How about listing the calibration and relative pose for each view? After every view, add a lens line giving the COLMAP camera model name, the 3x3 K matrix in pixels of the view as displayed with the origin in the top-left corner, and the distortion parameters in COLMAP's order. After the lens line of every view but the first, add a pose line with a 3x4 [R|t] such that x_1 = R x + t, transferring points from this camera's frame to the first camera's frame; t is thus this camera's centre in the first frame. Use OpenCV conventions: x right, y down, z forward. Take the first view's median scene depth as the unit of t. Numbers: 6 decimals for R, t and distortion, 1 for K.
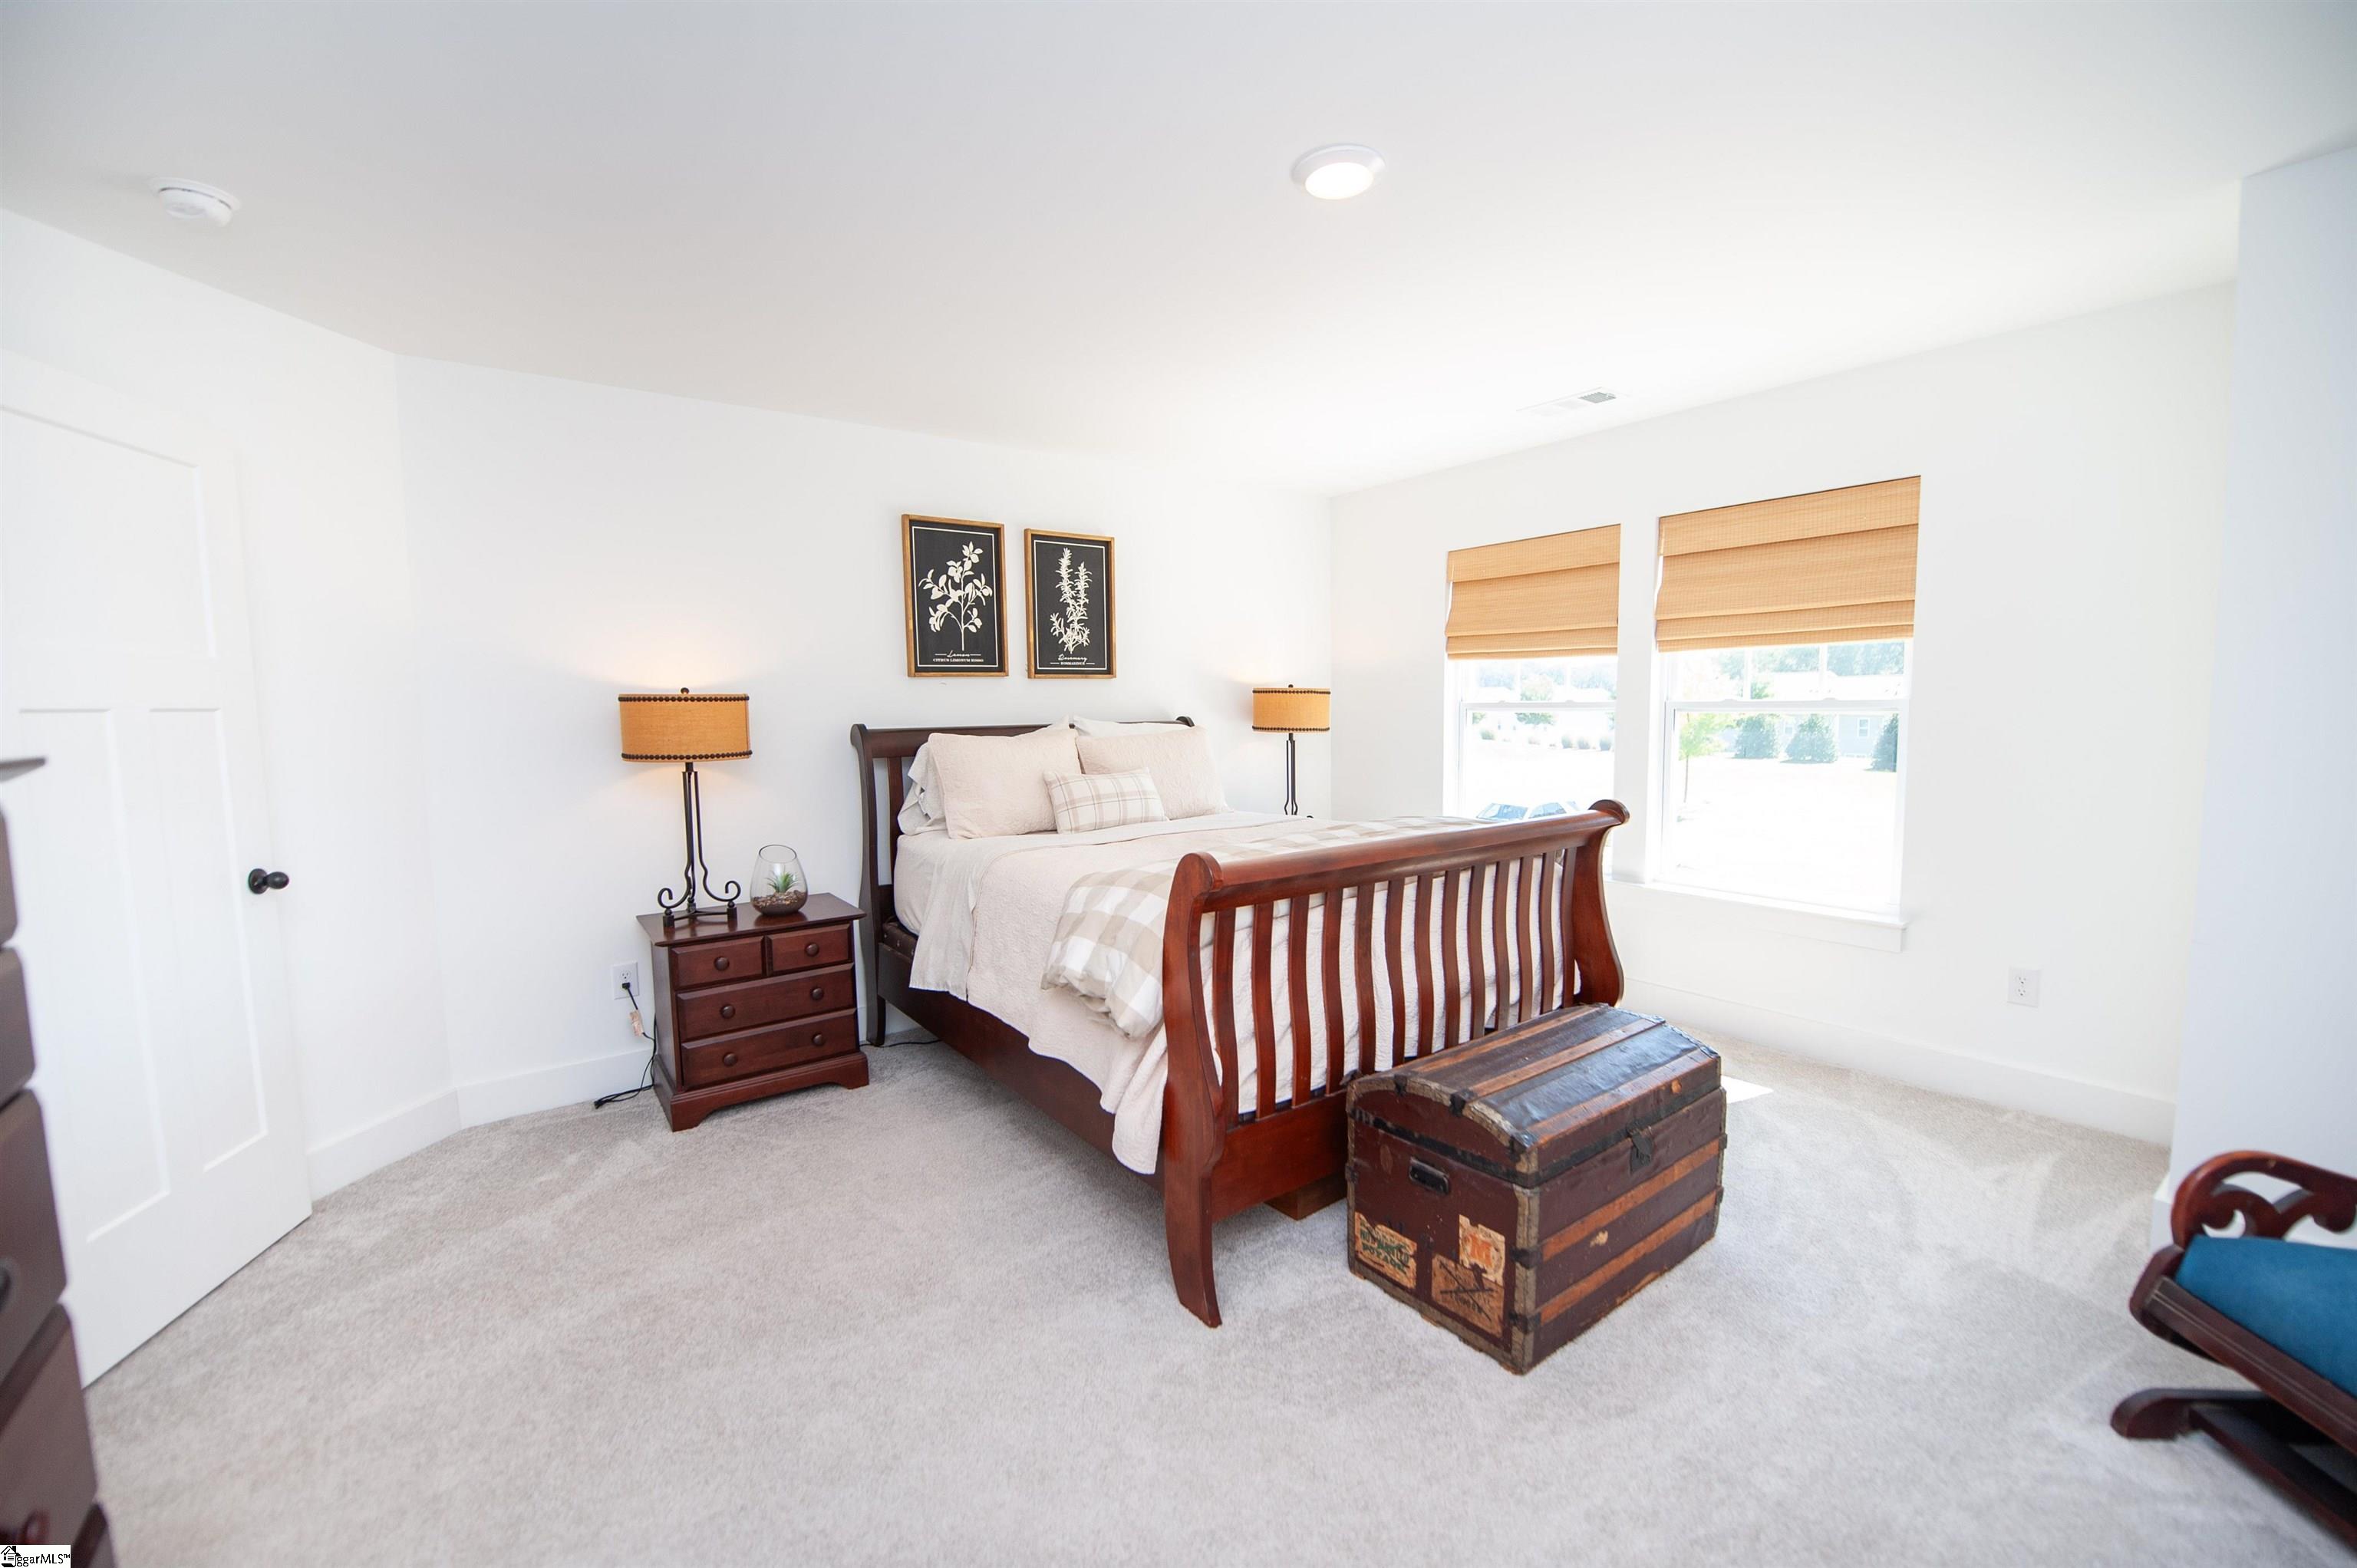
lens RADIAL K [[955.8, 0, 1190.8], [0, 955.8, 791.7], [0, 0, 1]] dist [-0.011777, -0.005283]
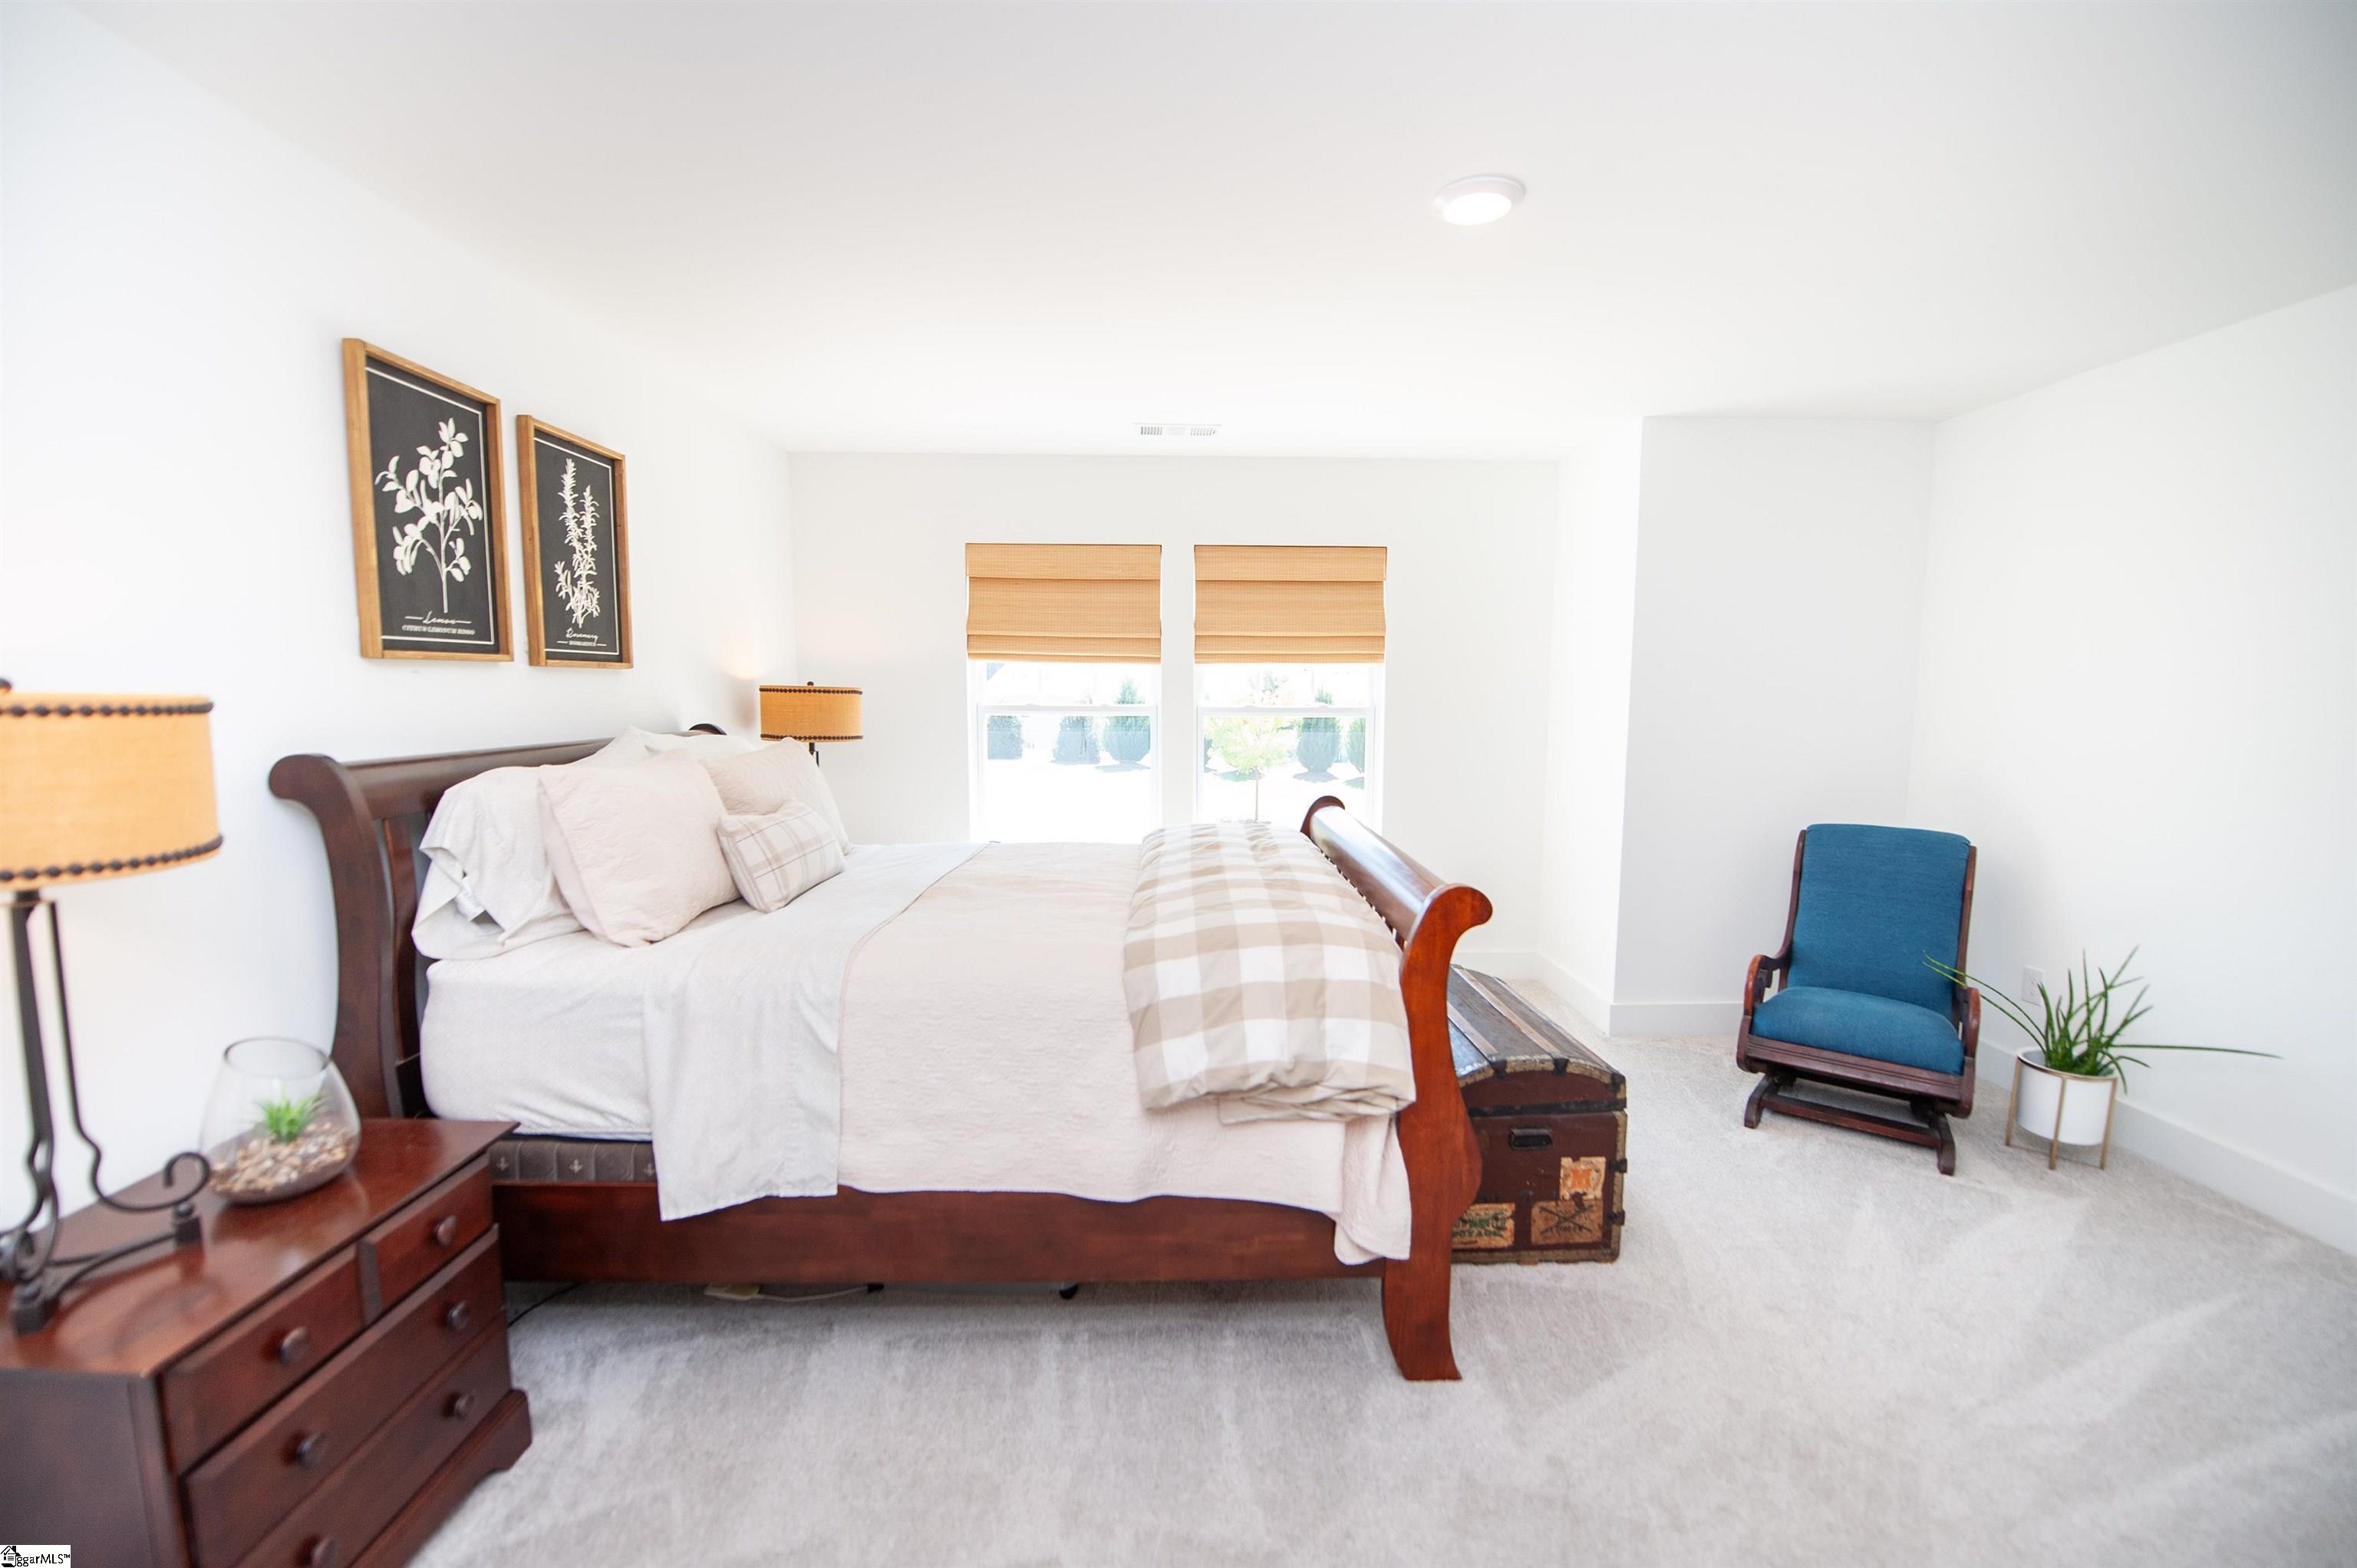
lens RADIAL K [[955.8, 0, 1190.8], [0, 955.8, 791.7], [0, 0, 1]] dist [-0.011777, -0.005283]
pose [[0.576810, -0.070785, 0.813806, -0.444221], [0.062711, 0.997136, 0.042283, -0.040959], [-0.814468, 0.026646, 0.579597, 0.335785]]
